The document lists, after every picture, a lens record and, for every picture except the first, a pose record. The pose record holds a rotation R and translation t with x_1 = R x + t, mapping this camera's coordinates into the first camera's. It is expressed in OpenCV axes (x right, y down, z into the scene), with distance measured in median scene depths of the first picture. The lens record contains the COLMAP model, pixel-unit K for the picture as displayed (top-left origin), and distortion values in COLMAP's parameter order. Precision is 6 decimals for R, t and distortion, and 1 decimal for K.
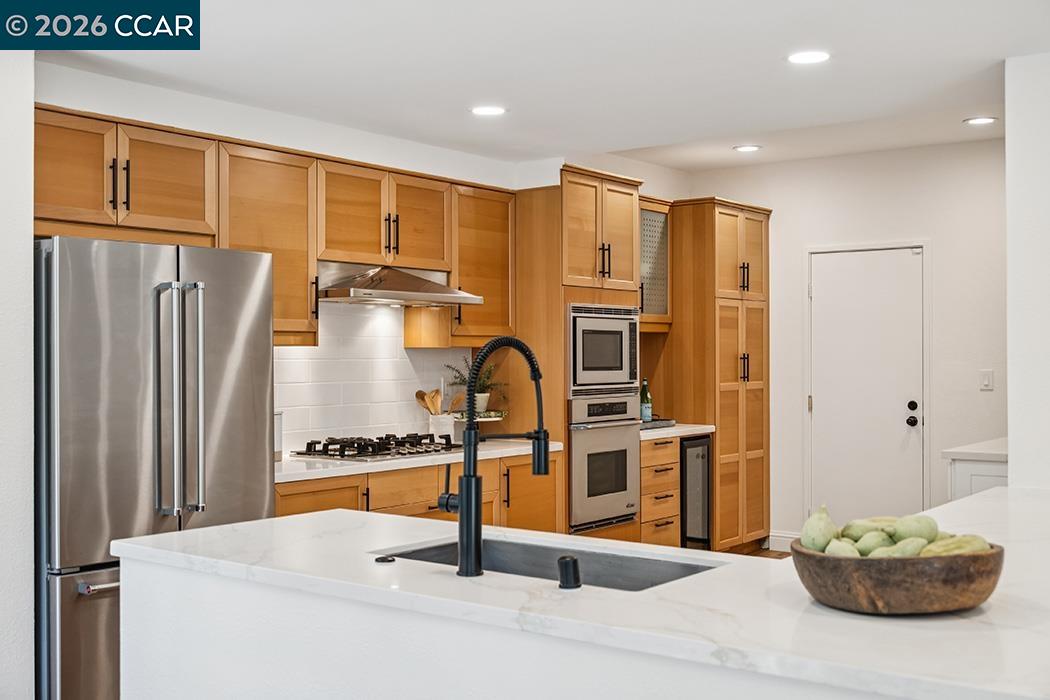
lens RADIAL K [[1169.3, 0, 525.0], [0, 1169.3, 350.0], [0, 0, 1]] dist [0.004567, 0.000808]
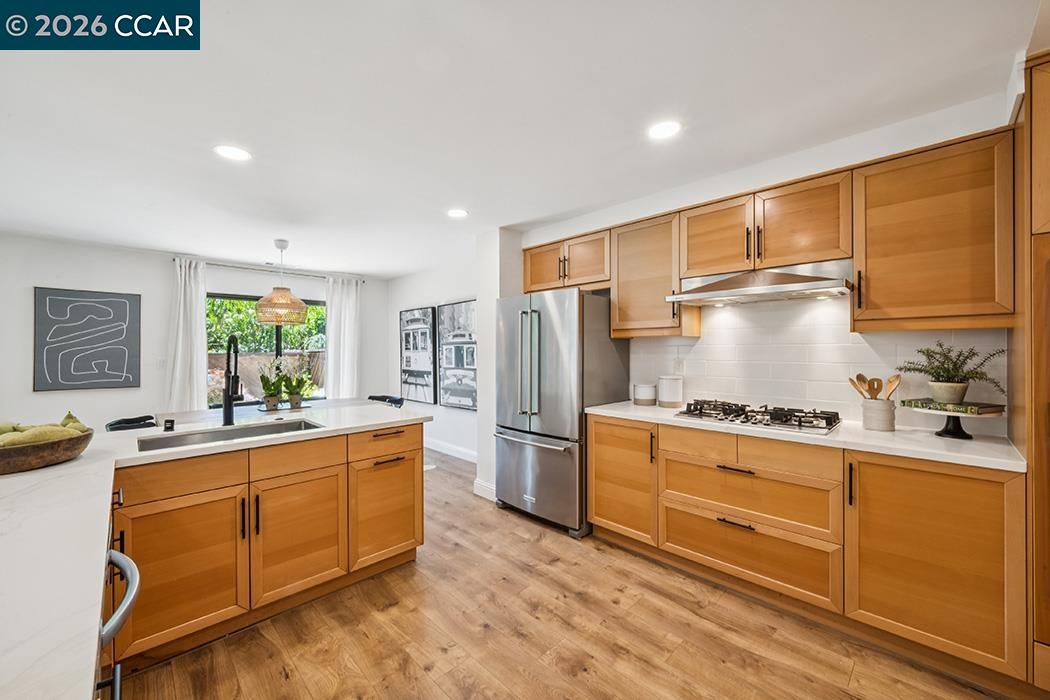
lens RADIAL K [[412.5, 0, 525.0], [0, 412.5, 350.0], [0, 0, 1]] dist [-0.006177, -0.000108]
pose [[-0.149833, 0.000094, -0.988711, 0.371389], [0.005469, 0.999985, -0.000733, 0.012583], [0.988696, -0.005517, -0.149831, 0.874712]]
